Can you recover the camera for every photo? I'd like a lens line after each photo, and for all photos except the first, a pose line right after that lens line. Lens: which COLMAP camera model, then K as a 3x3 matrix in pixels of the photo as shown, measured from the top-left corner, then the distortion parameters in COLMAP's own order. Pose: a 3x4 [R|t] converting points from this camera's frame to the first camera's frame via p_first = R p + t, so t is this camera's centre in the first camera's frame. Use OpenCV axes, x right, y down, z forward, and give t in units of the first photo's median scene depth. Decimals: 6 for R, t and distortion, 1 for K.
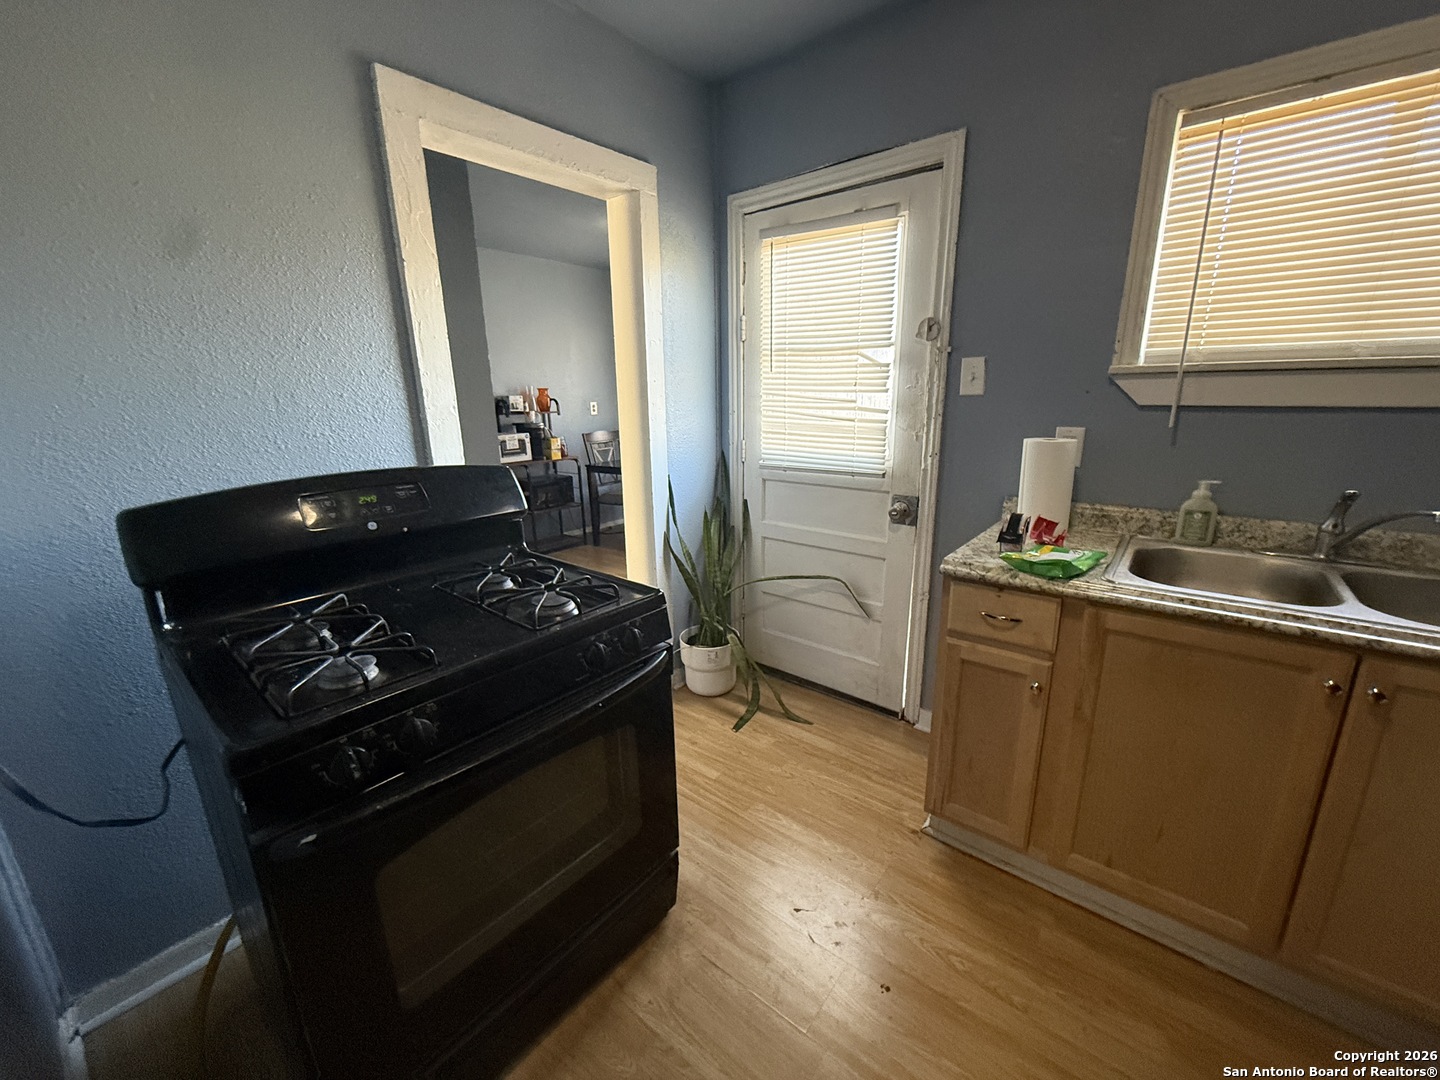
lens RADIAL K [[576.8, 0, 720.0], [0, 576.8, 540.0], [0, 0, 1]] dist [0.000593, 0.000009]
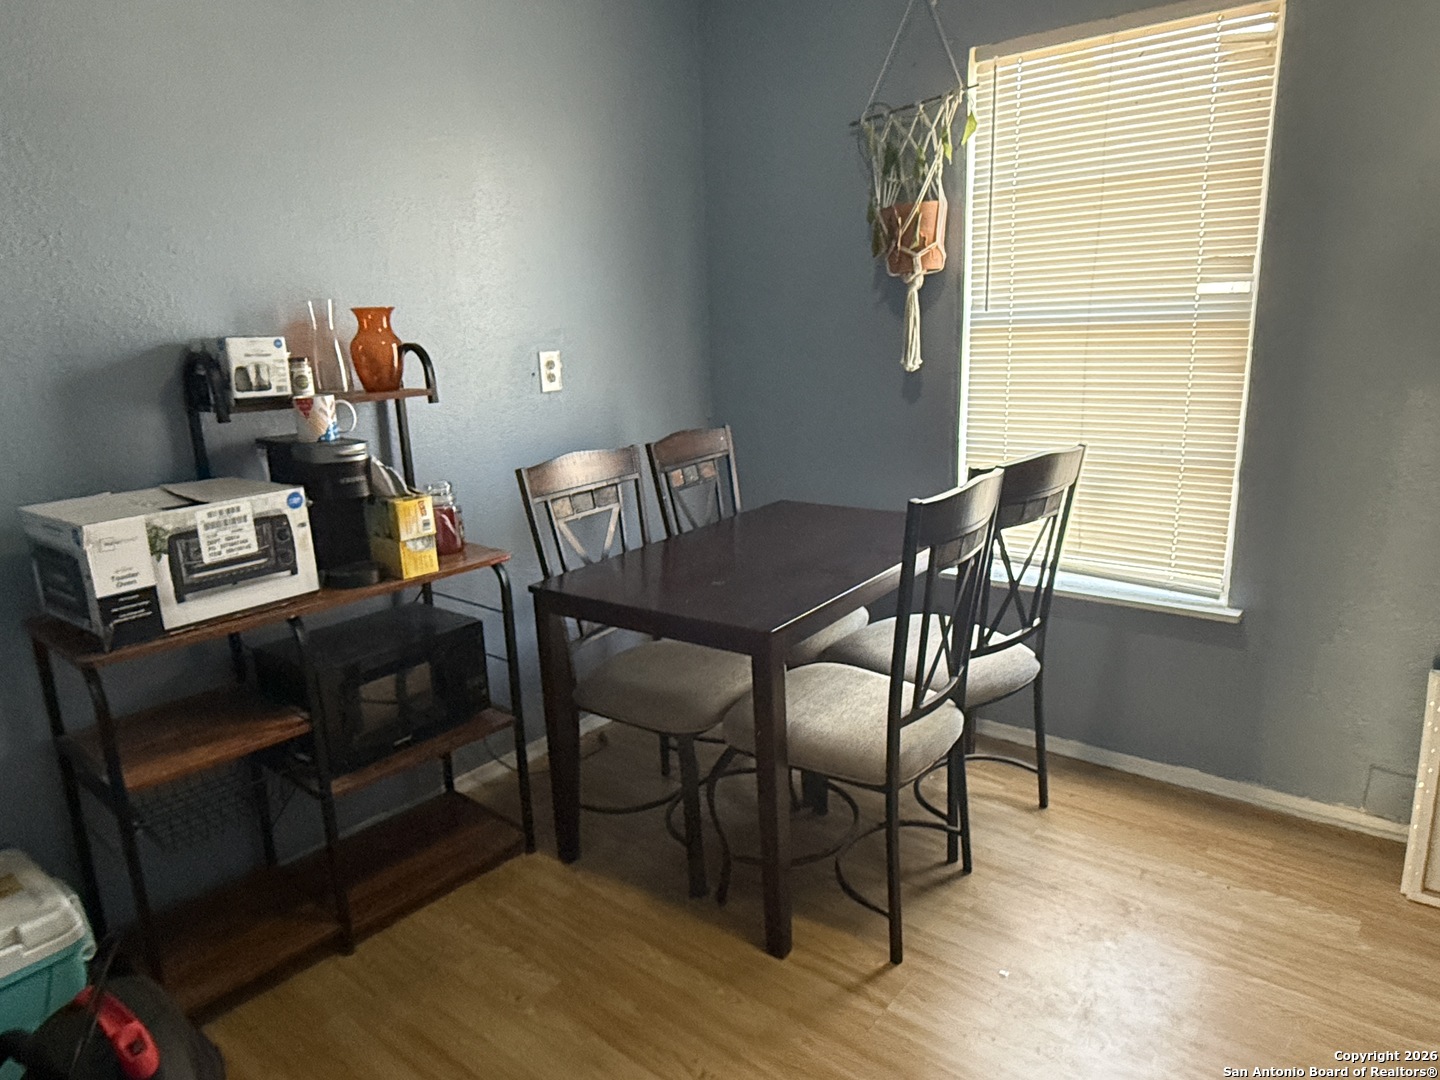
lens RADIAL K [[913.1, 0, 720.0], [0, 913.1, 540.0], [0, 0, 1]] dist [-0.001027, -0.000119]
pose [[0.999954, -0.008811, -0.003761, -0.142050], [0.008760, 0.999871, -0.013427, -0.145690], [0.003879, 0.013393, 0.999903, 0.569935]]
